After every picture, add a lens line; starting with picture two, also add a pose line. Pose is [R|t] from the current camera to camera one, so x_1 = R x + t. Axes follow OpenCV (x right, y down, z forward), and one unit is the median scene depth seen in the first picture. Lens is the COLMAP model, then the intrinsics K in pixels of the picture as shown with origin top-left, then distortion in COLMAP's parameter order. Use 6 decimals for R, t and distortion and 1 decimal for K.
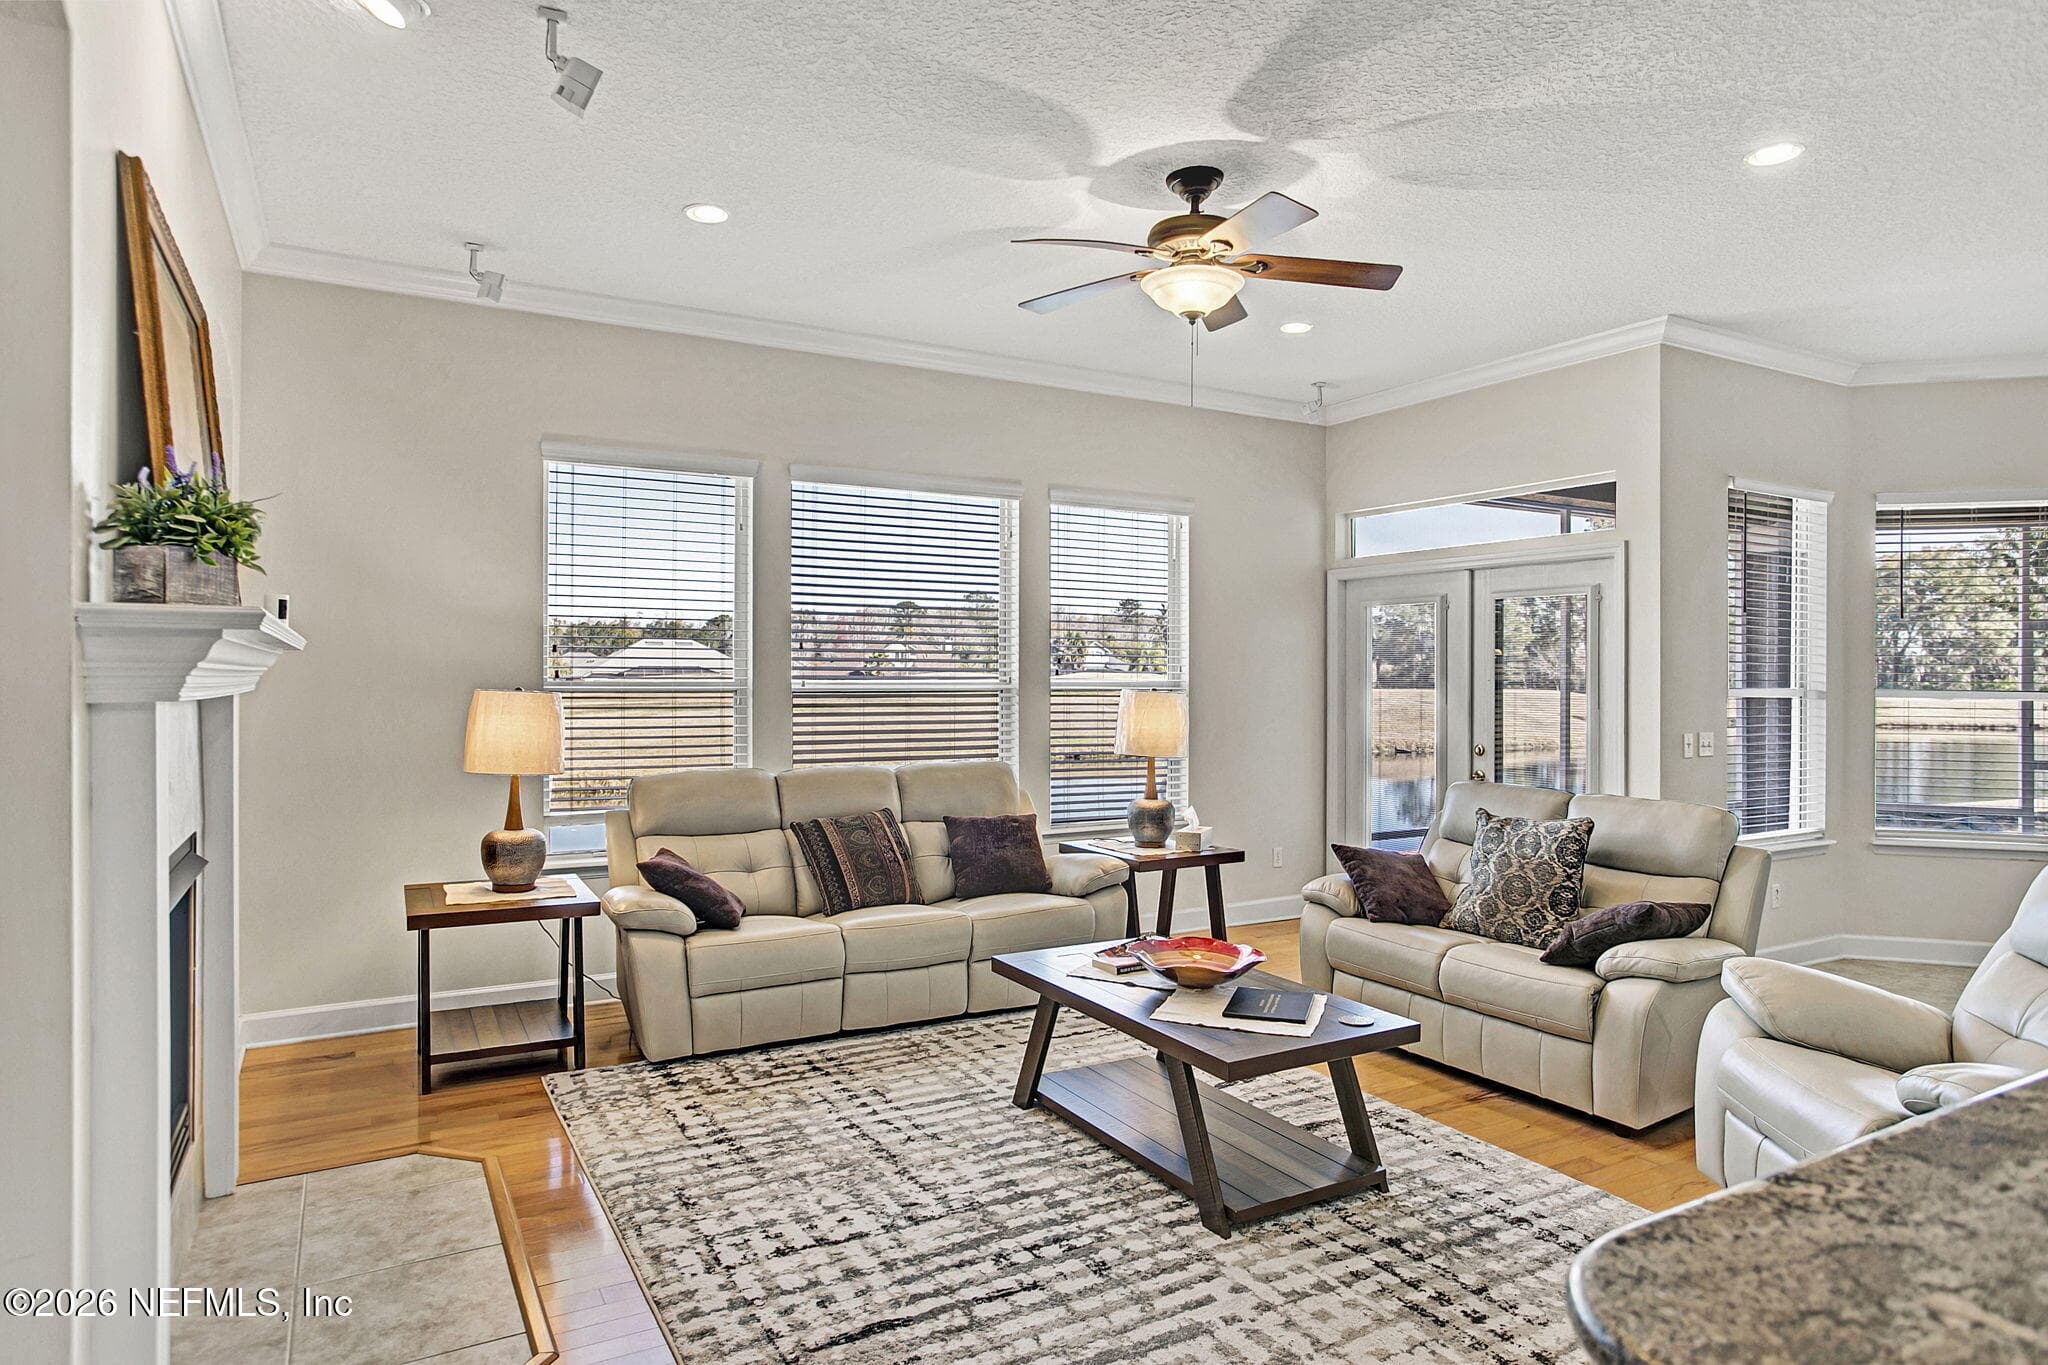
lens RADIAL K [[1197.4, 0, 1024.0], [0, 1197.4, 682.5], [0, 0, 1]] dist [-0.001159, 0.000435]
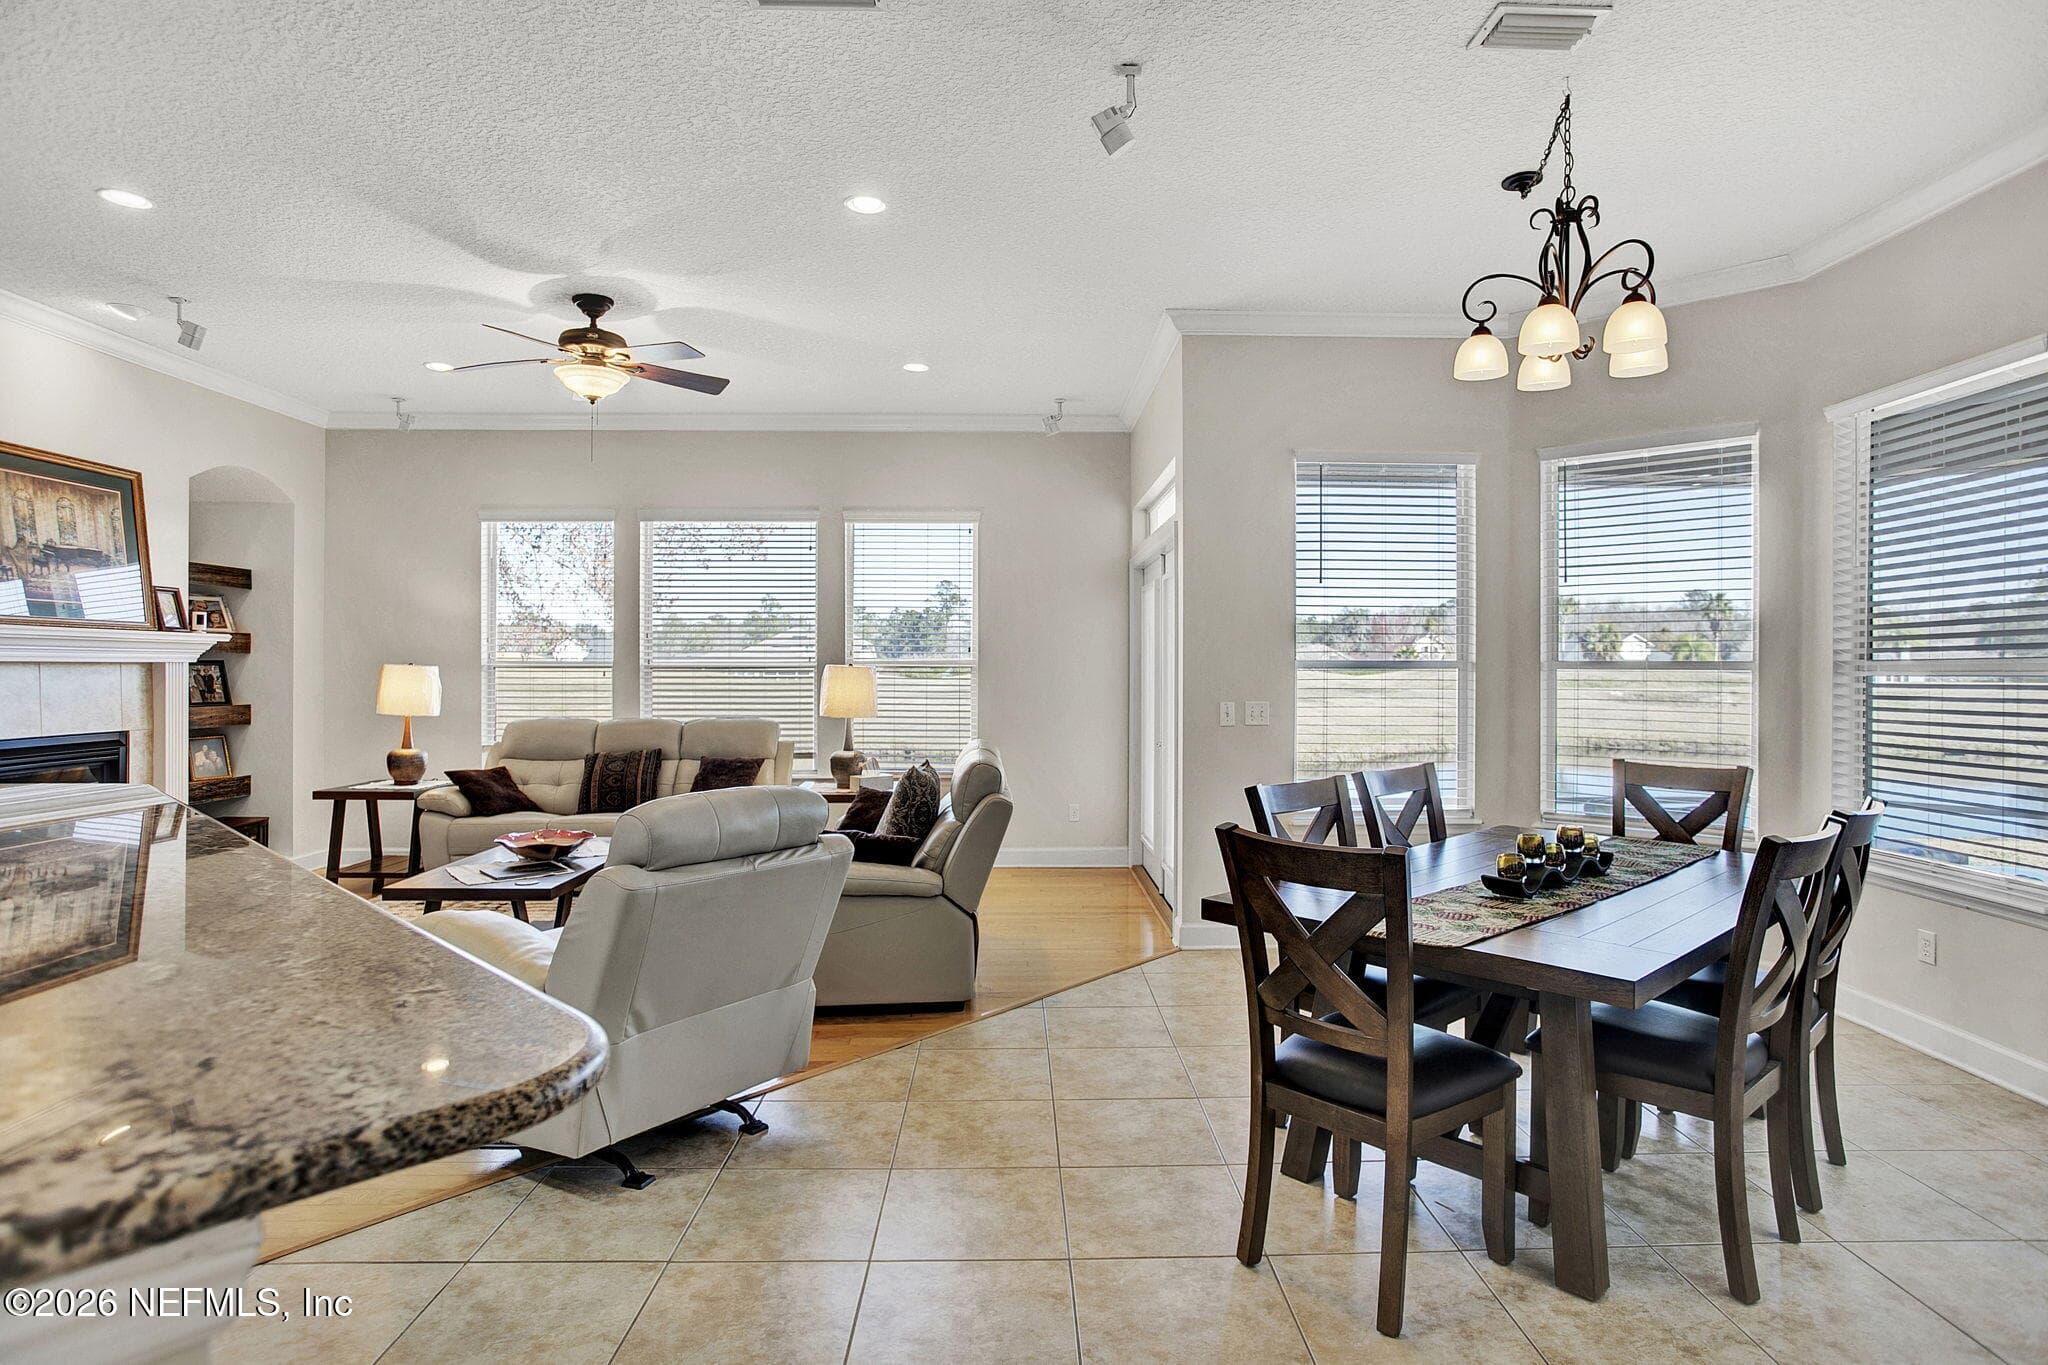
lens RADIAL K [[1089.1, 0, 1024.0], [0, 1089.1, 682.5], [0, 0, 1]] dist [0.001323, 0.000207]
pose [[0.878471, 0.001854, -0.477792, 1.027523], [0.001071, 0.999982, 0.005851, 0.022434], [0.477794, -0.005652, 0.878454, 0.083009]]
